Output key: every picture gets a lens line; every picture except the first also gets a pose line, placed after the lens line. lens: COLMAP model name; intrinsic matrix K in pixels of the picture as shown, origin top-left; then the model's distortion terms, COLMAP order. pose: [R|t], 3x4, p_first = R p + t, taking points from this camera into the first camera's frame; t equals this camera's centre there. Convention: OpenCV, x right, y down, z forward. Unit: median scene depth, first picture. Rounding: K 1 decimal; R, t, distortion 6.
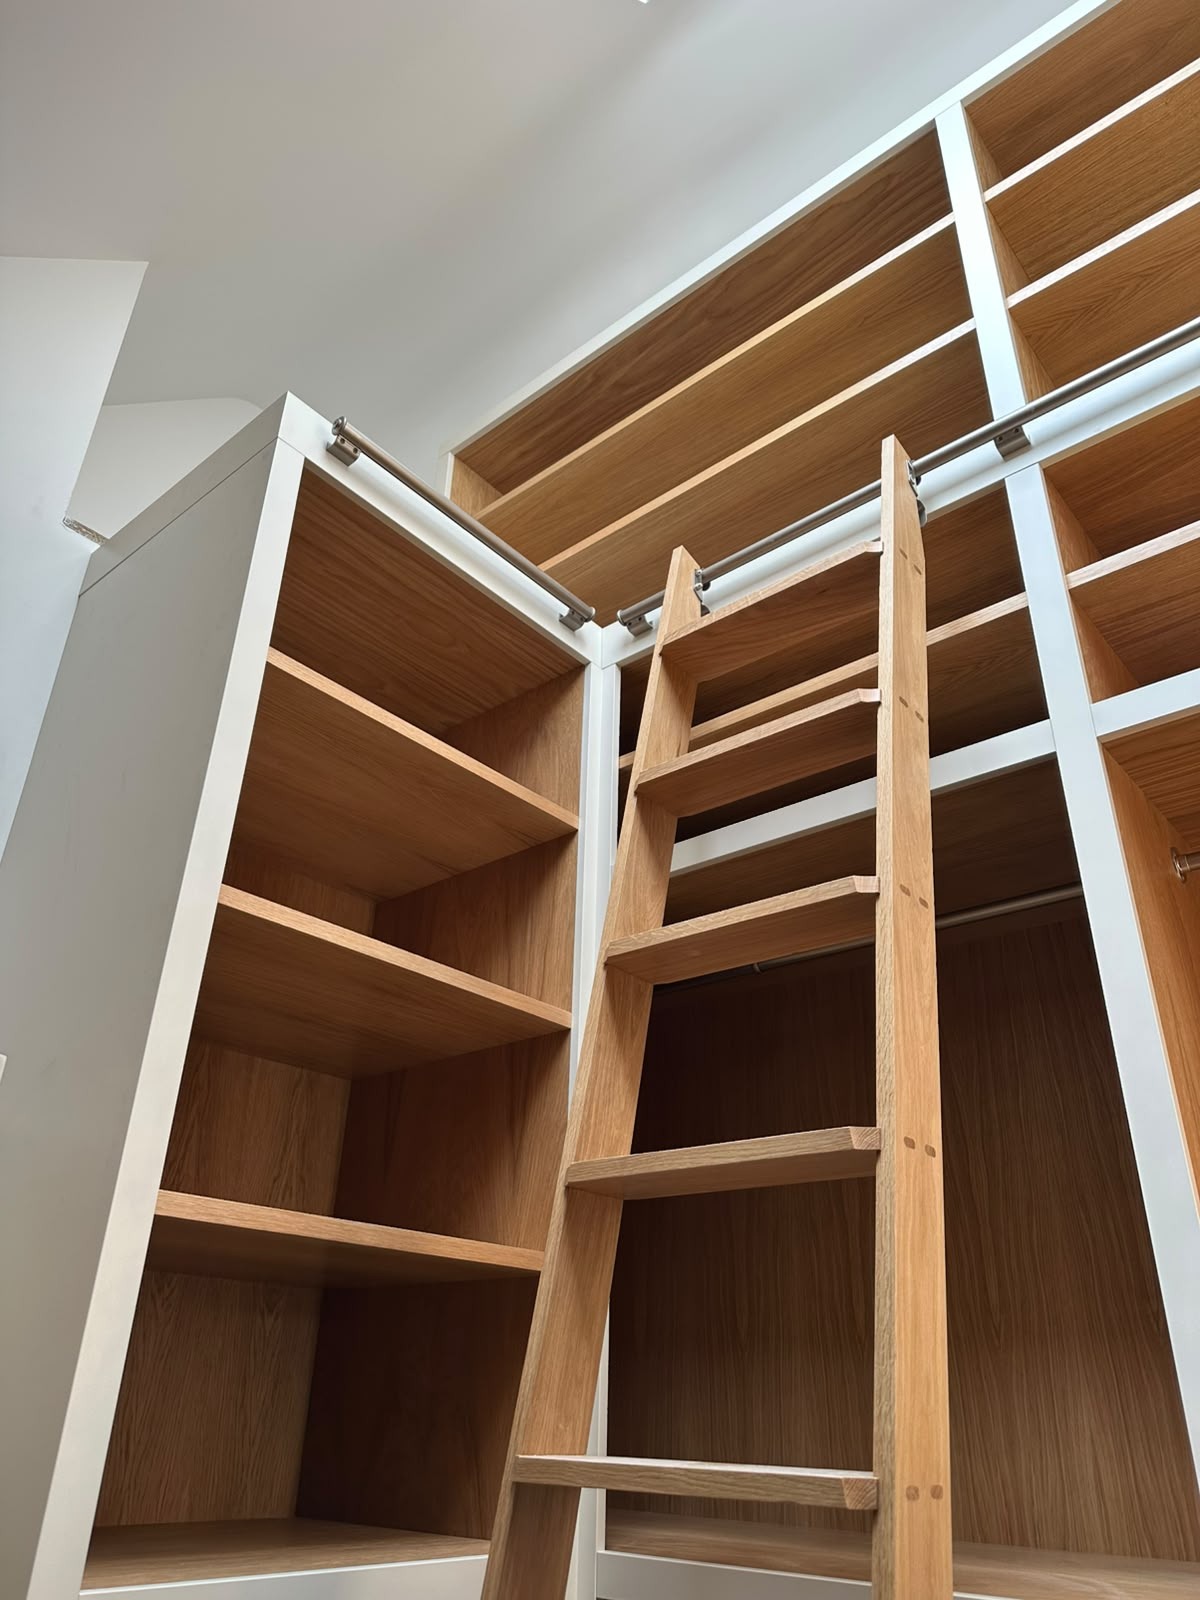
lens RADIAL K [[1141.8, 0, 600.0], [0, 1141.8, 800.0], [0, 0, 1]] dist [0.044425, 0.000630]
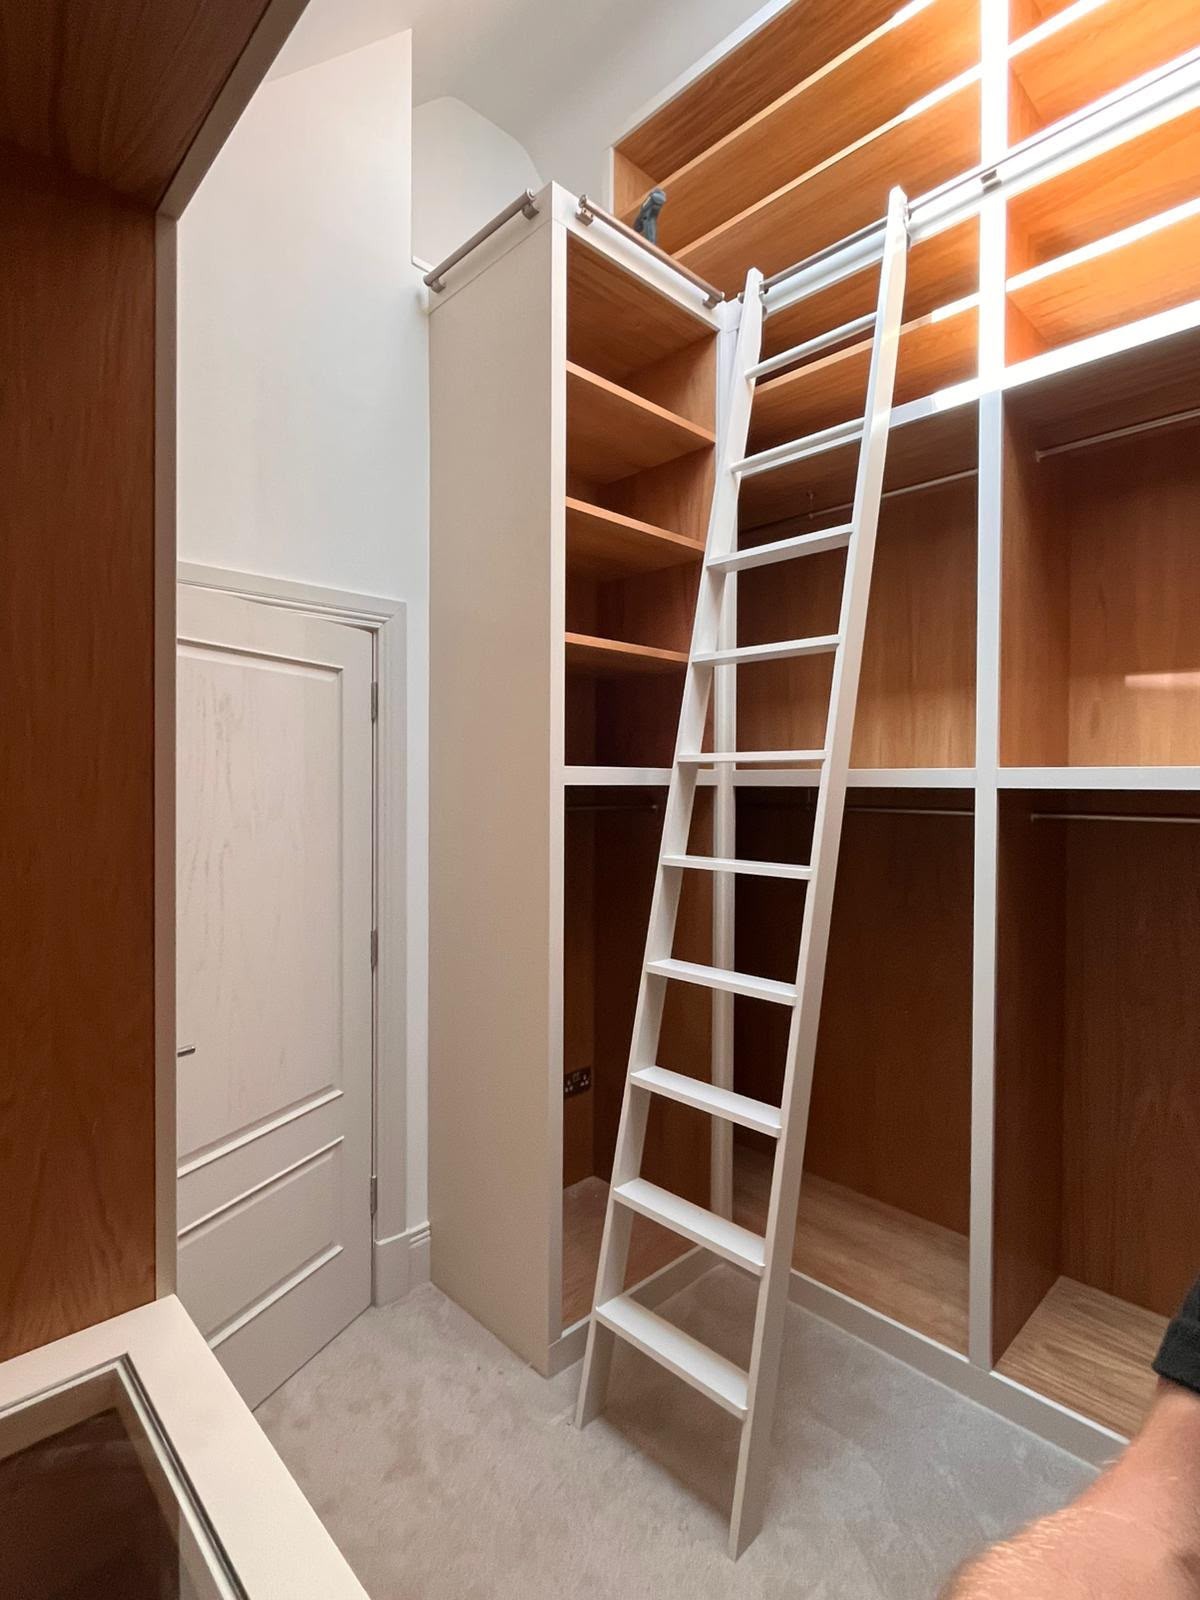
lens RADIAL K [[785.1, 0, 600.0], [0, 785.1, 800.0], [0, 0, 1]] dist [-0.005711, -0.000139]
pose [[0.994466, -0.016048, -0.103823, -0.083108], [0.064770, 0.871751, 0.485649, -0.098116], [0.082714, -0.489687, 0.867966, -0.385631]]
